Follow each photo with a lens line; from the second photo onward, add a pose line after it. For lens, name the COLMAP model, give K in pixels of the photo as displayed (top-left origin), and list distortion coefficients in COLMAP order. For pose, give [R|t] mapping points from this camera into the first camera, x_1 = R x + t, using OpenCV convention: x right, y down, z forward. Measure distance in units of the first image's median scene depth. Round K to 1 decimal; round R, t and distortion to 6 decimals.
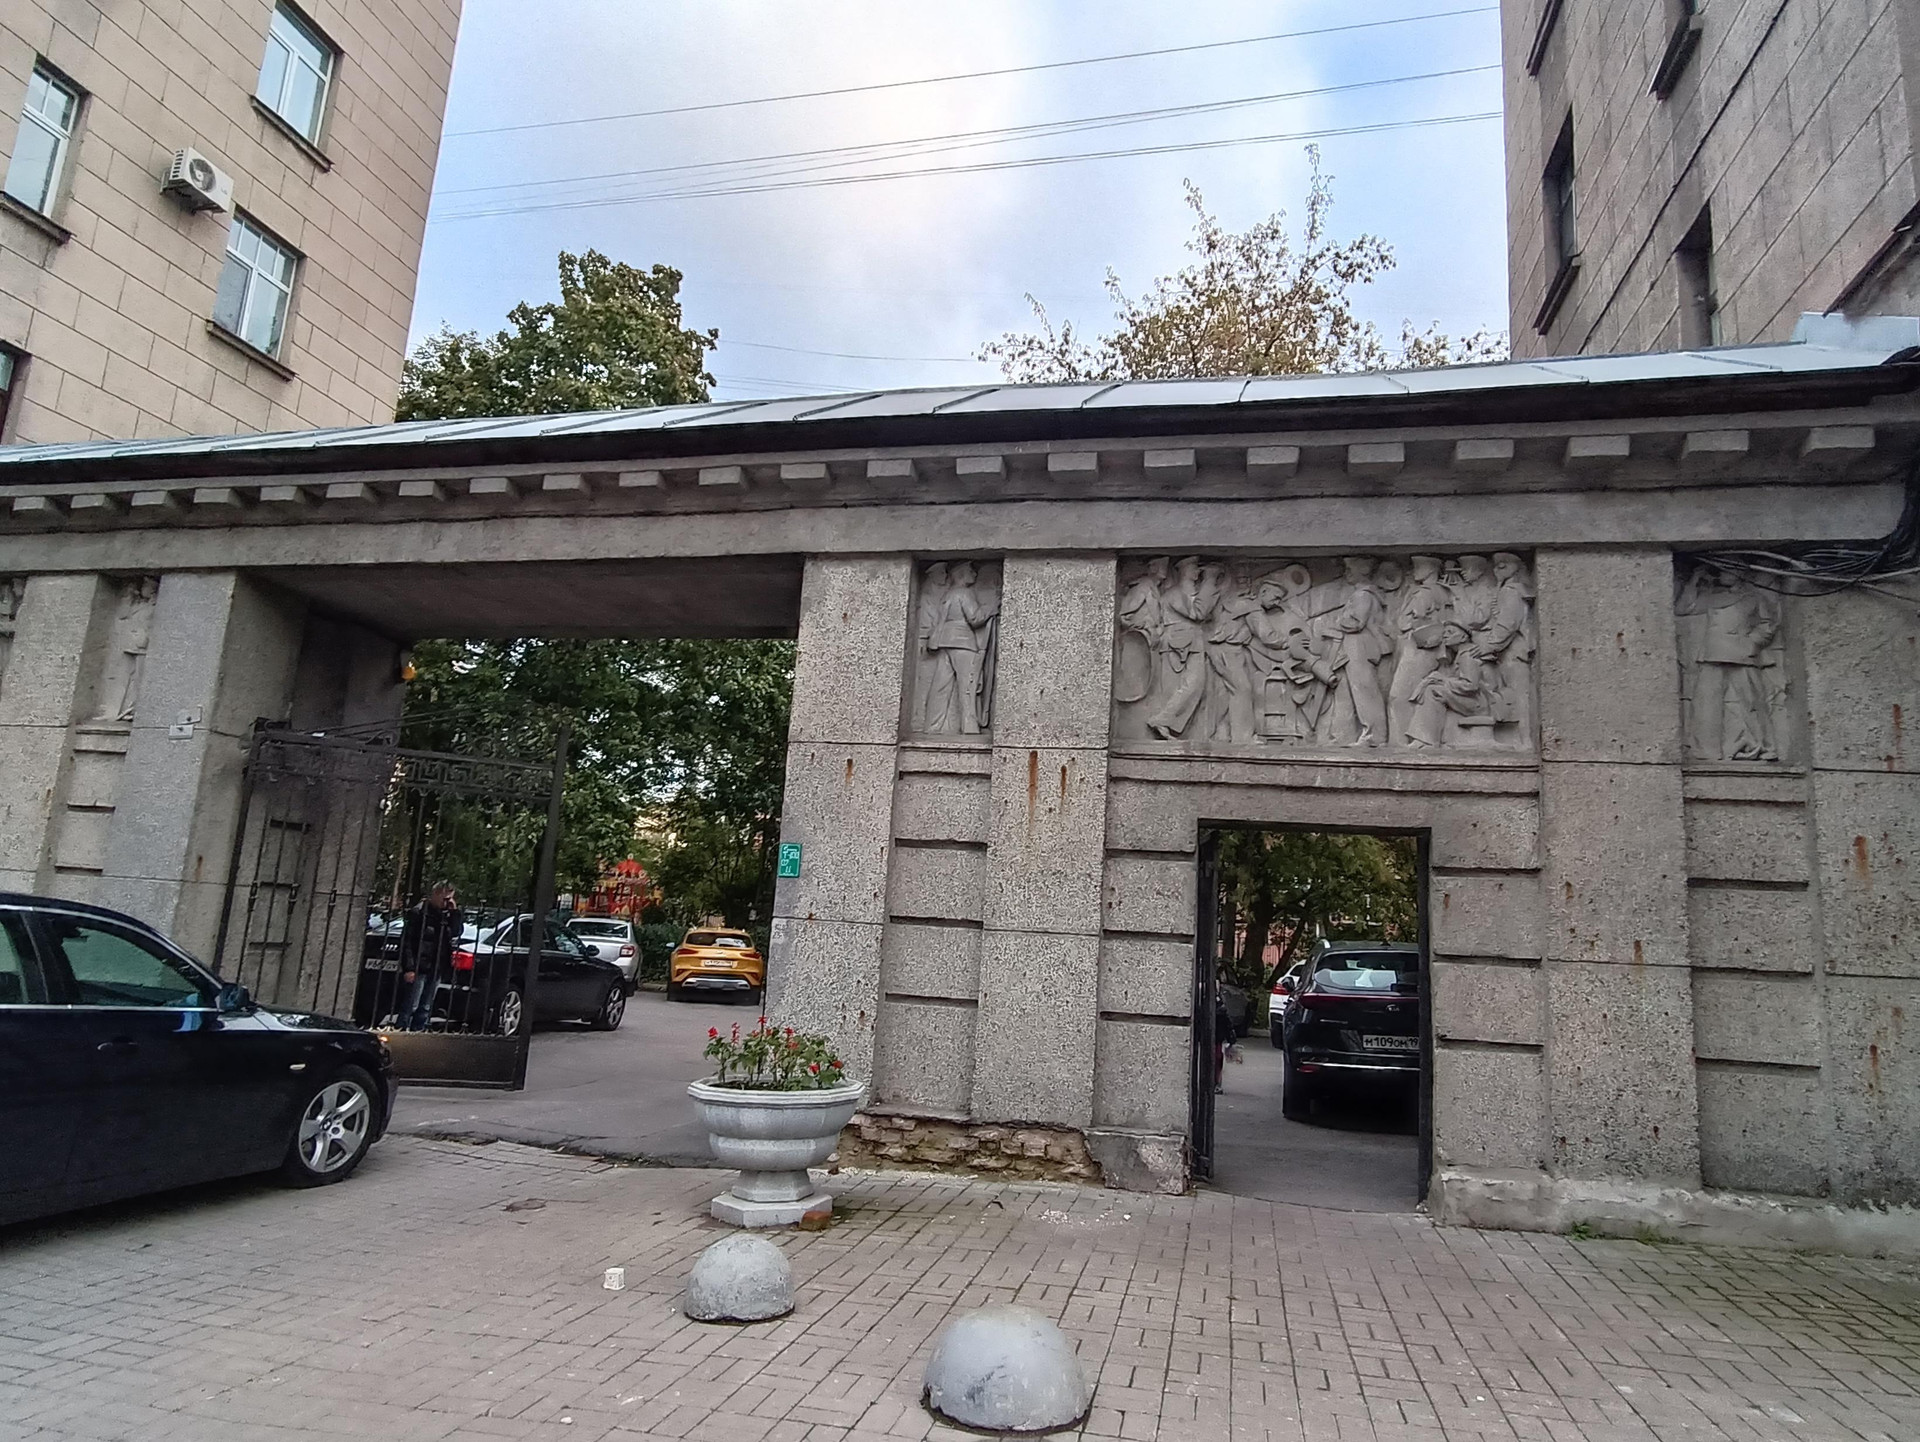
lens RADIAL K [[1174.3, 0, 978.8], [0, 1174.3, 722.2], [0, 0, 1]] dist [-0.027998, 0.013265]
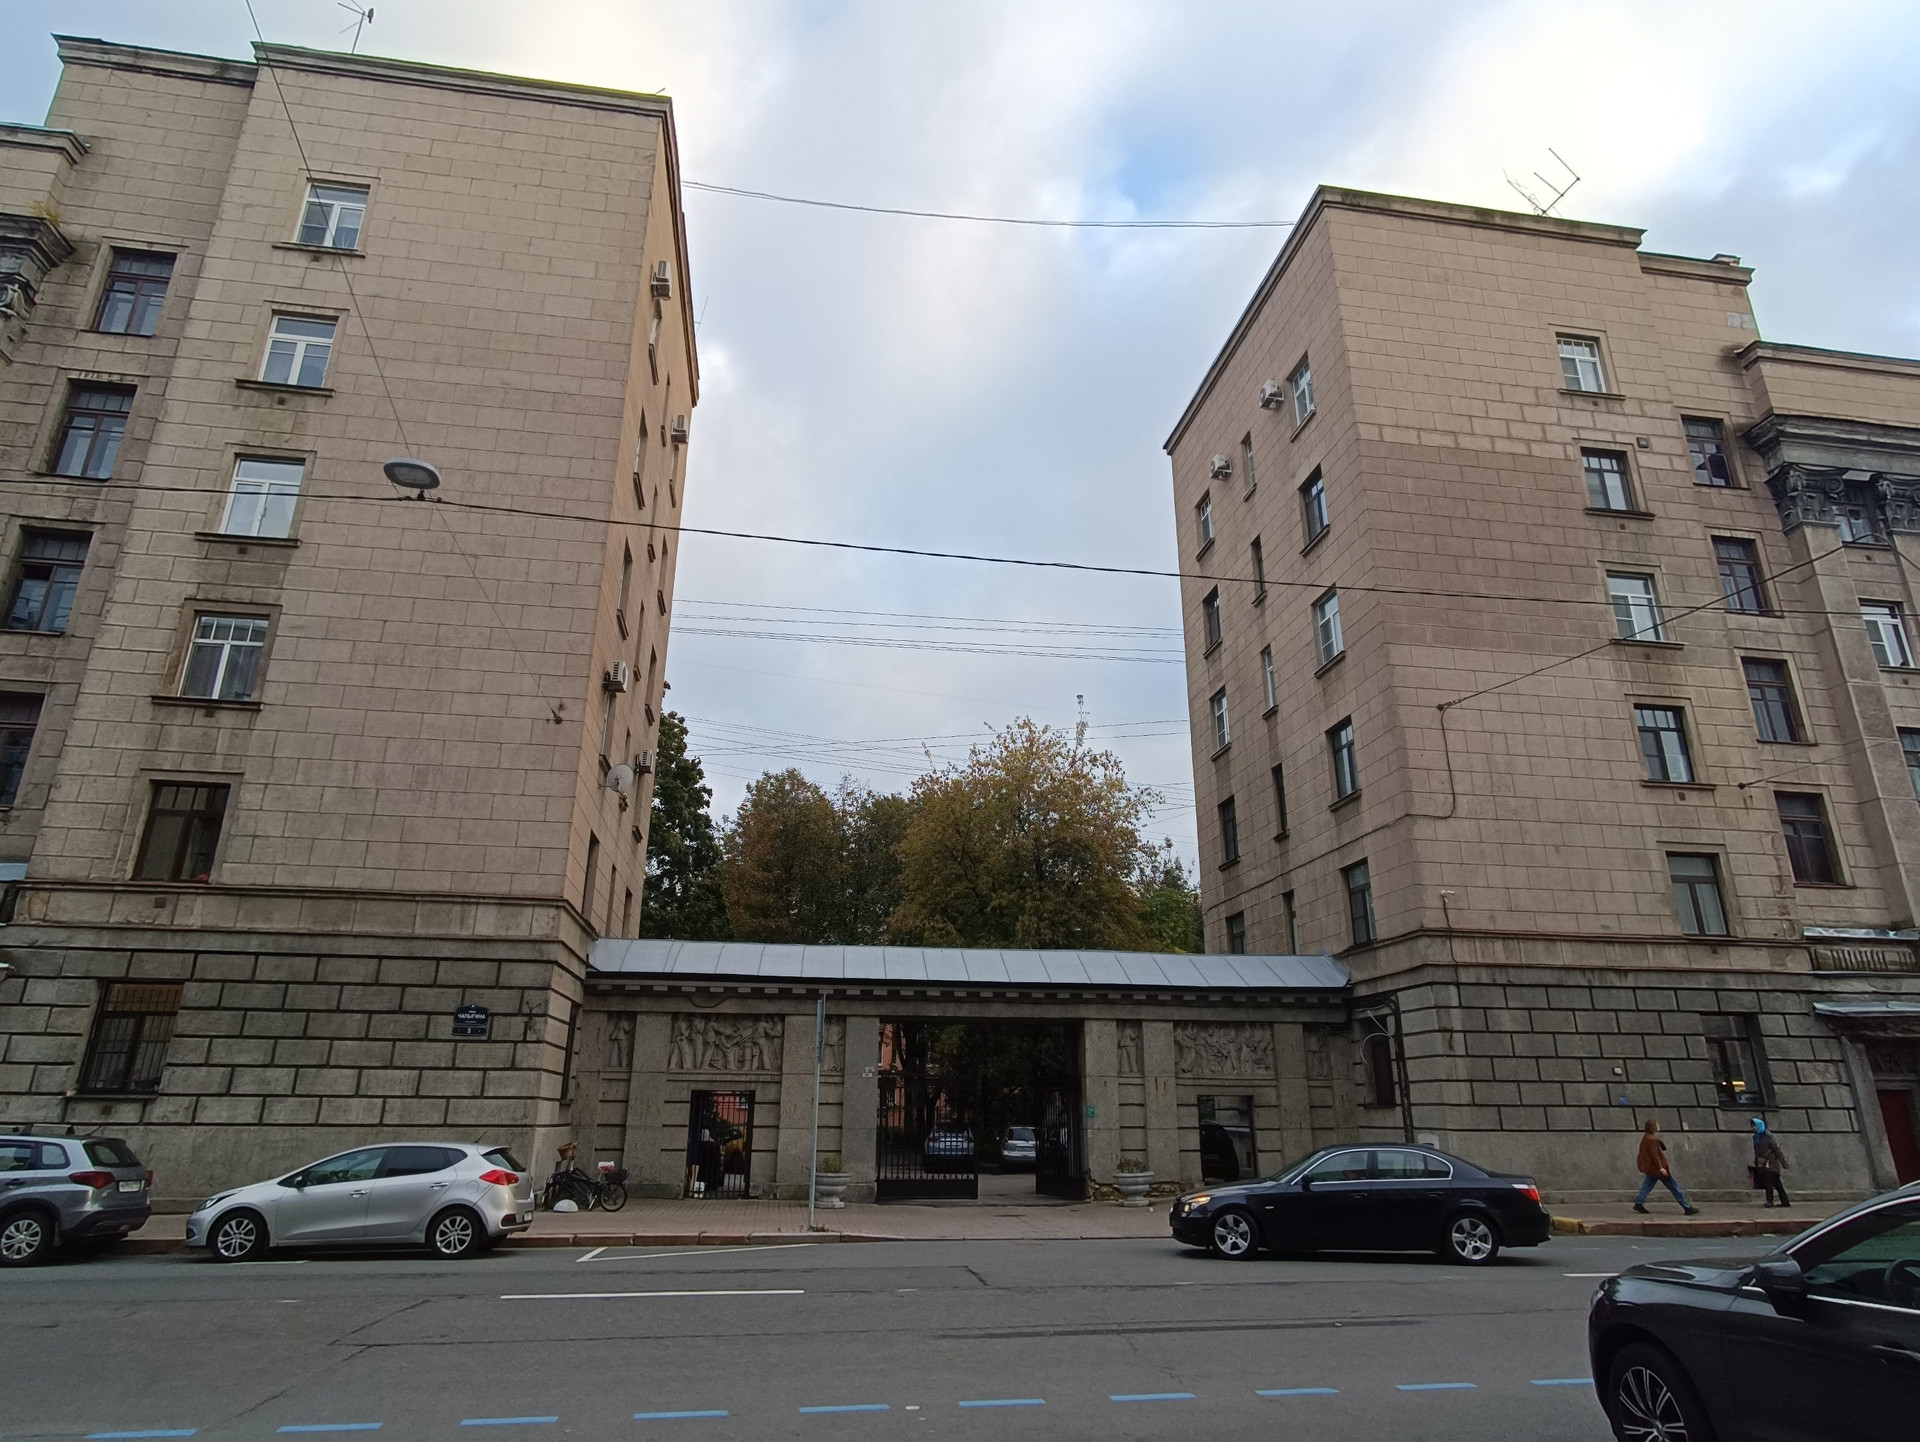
lens RADIAL K [[1129.0, 0, 966.3], [0, 1129.0, 710.7], [0, 0, 1]] dist [-0.009171, 0.005901]
pose [[0.930410, 0.066076, 0.360516, -1.890453], [-0.012201, 0.988654, -0.149716, -0.586271], [-0.366318, 0.134899, 0.920659, -2.235738]]
